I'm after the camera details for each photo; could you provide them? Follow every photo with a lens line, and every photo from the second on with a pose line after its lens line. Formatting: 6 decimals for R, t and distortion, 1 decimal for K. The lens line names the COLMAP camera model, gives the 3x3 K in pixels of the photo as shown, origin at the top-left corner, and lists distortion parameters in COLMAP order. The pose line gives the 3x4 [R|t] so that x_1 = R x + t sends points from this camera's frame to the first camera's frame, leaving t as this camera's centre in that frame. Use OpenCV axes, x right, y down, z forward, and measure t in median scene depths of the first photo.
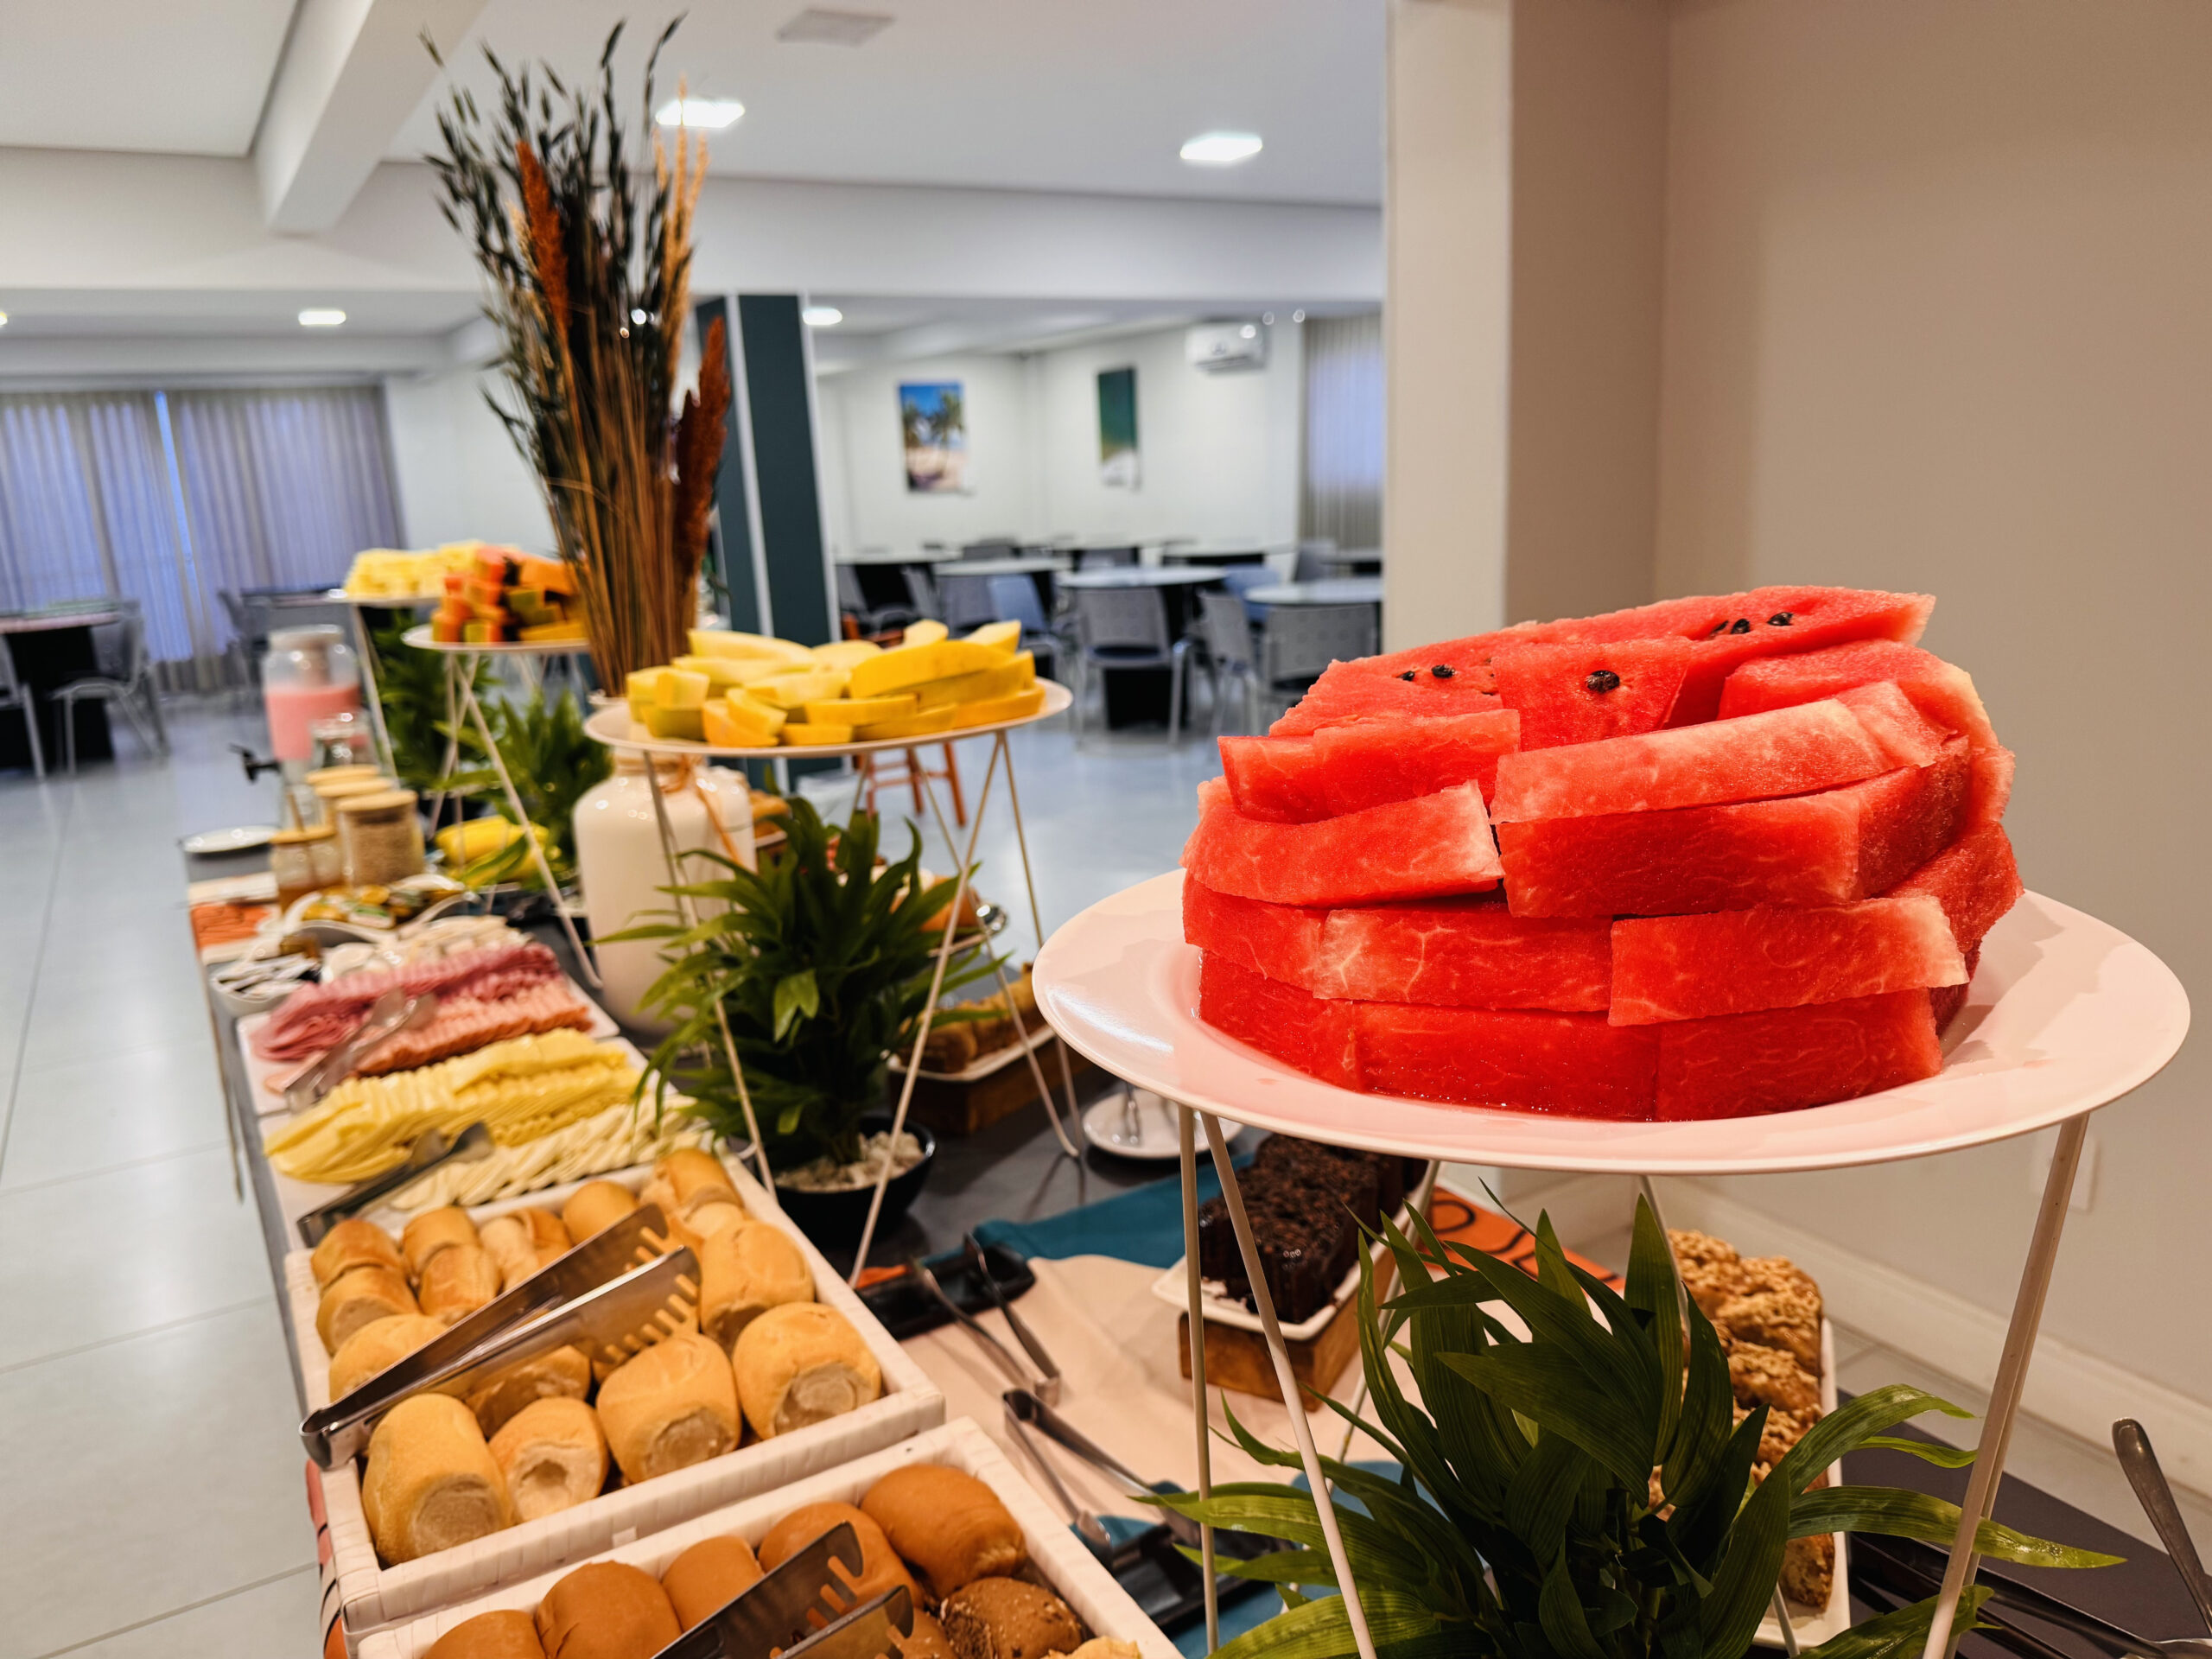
lens RADIAL K [[1563.0, 0, 1106.0], [0, 1563.0, 829.5], [0, 0, 1]] dist [0.201598, -0.419897]
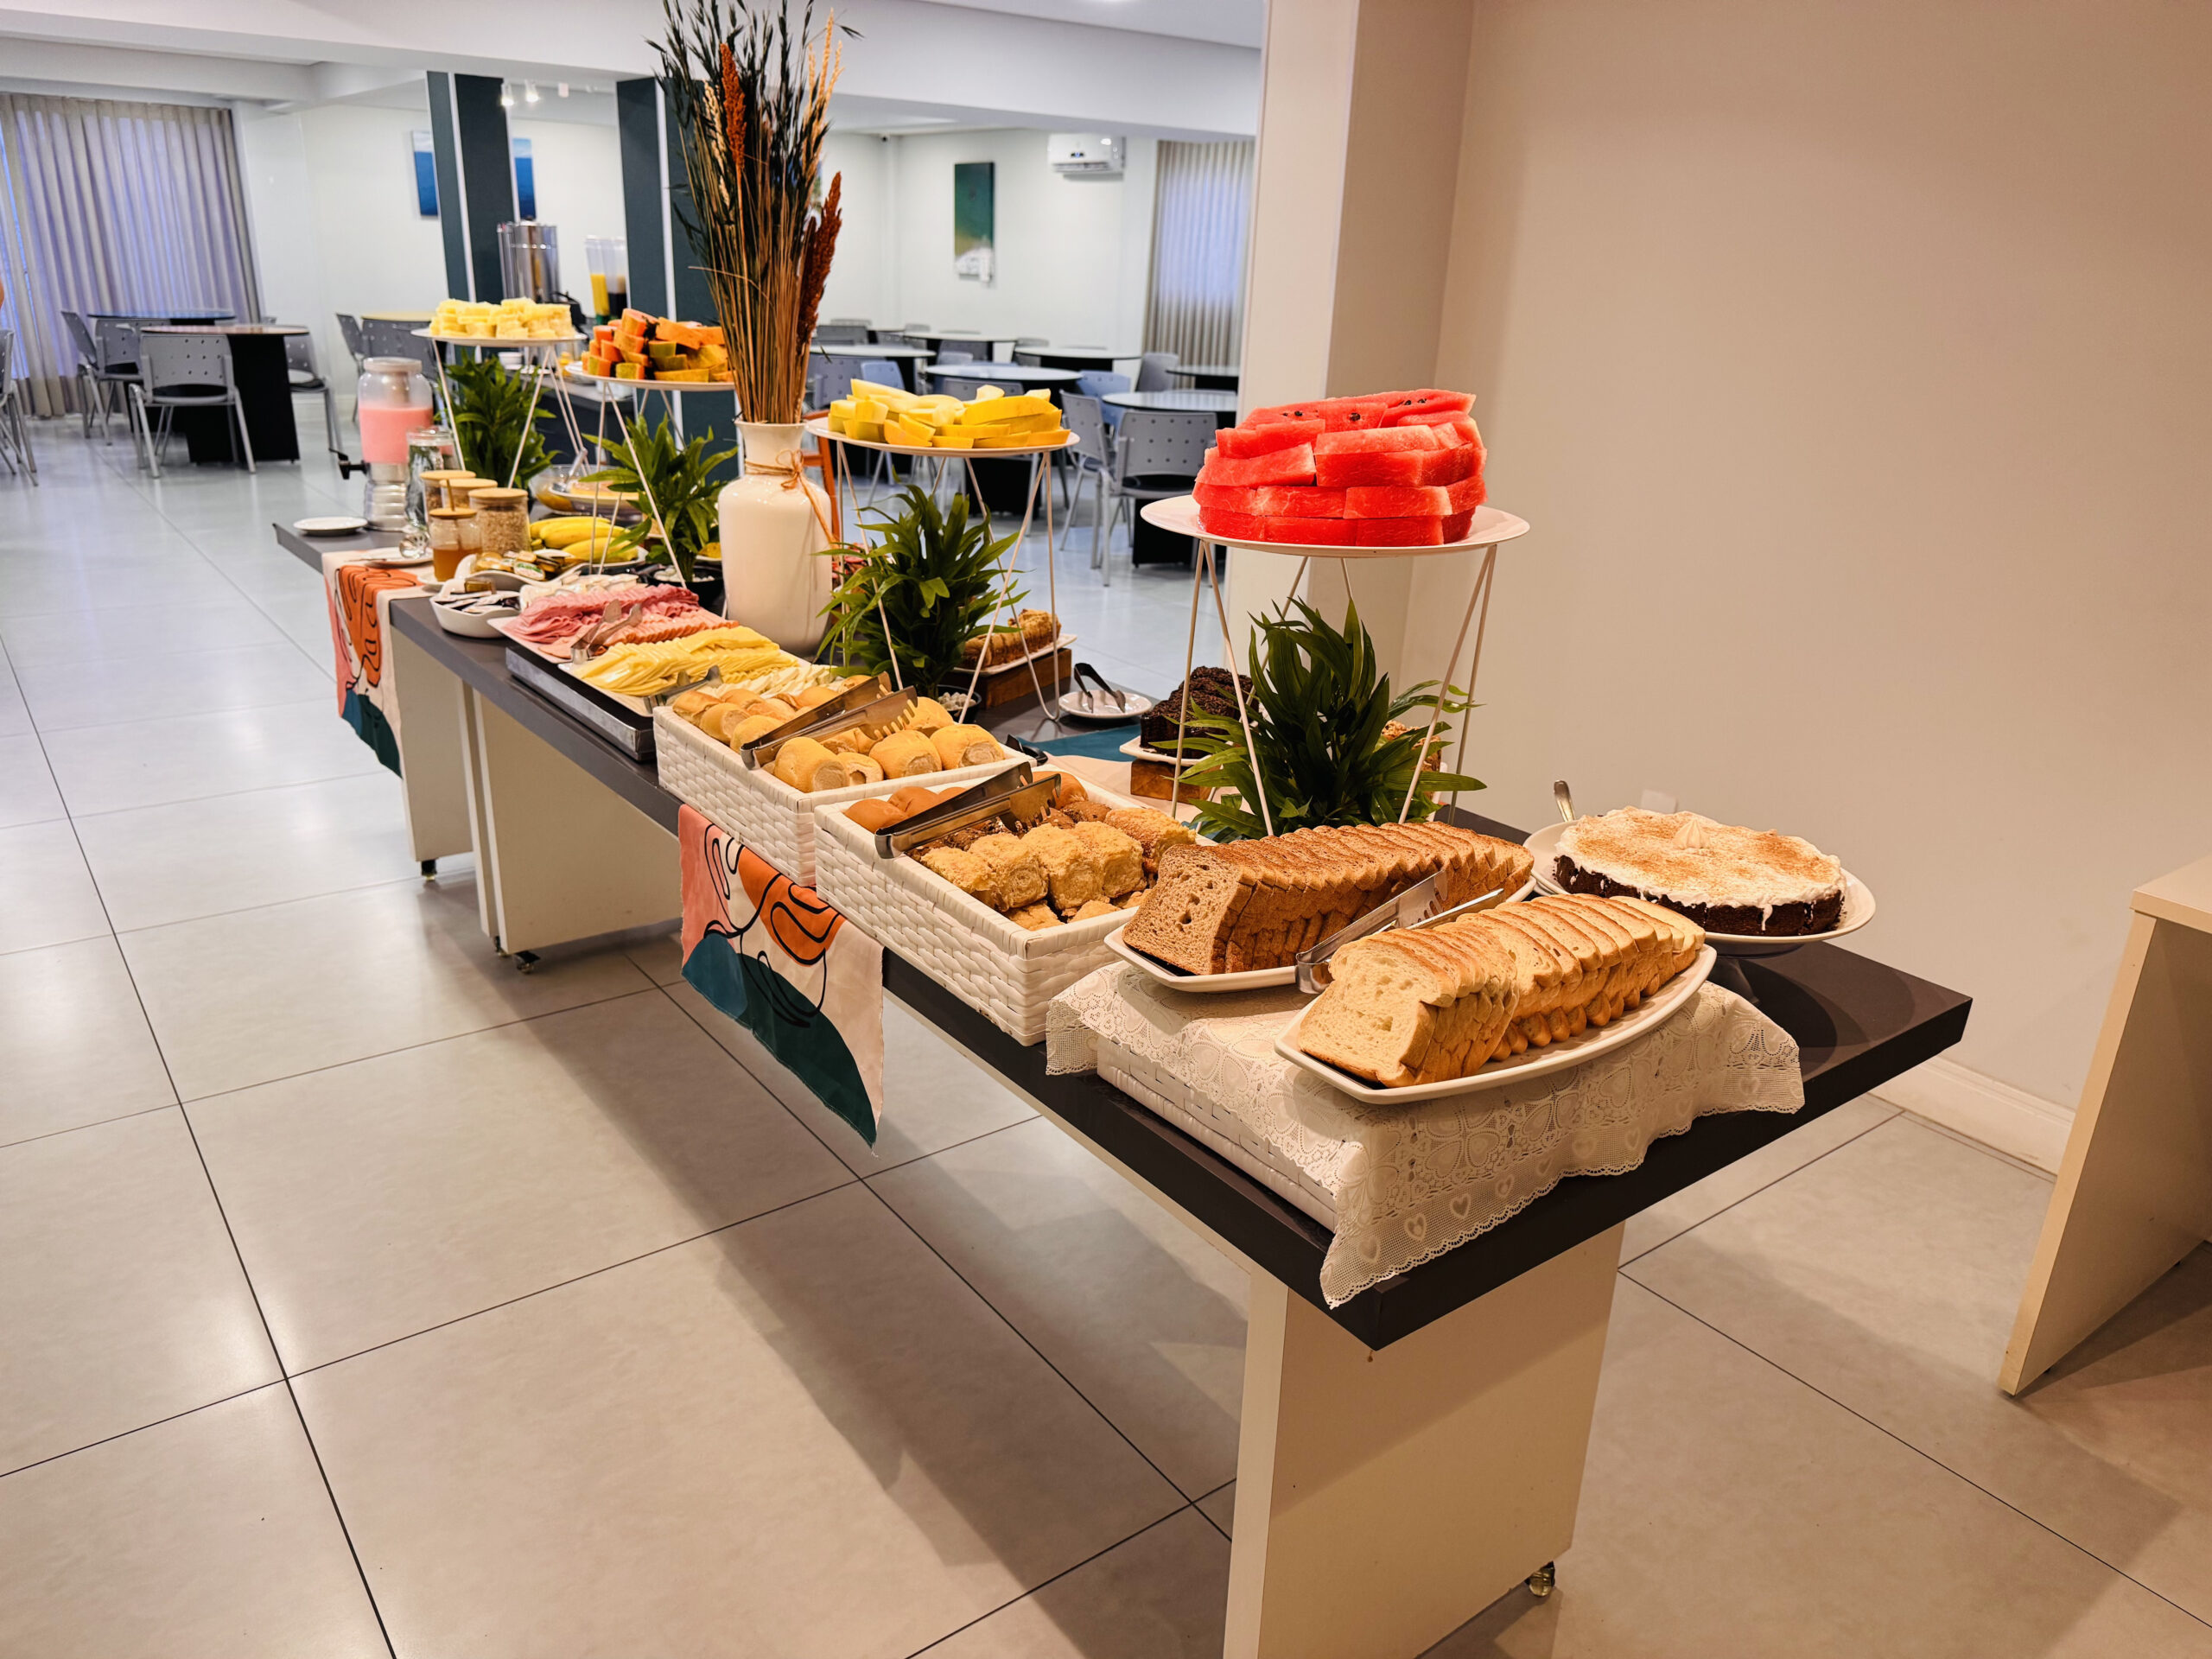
lens RADIAL K [[1563.0, 0, 1106.0], [0, 1563.0, 829.5], [0, 0, 1]] dist [0.201598, -0.419897]
pose [[0.991138, 0.045390, 0.124841, -0.173918], [-0.059739, 0.991716, 0.113711, 0.133057], [-0.118645, -0.120161, 0.985639, -0.709903]]
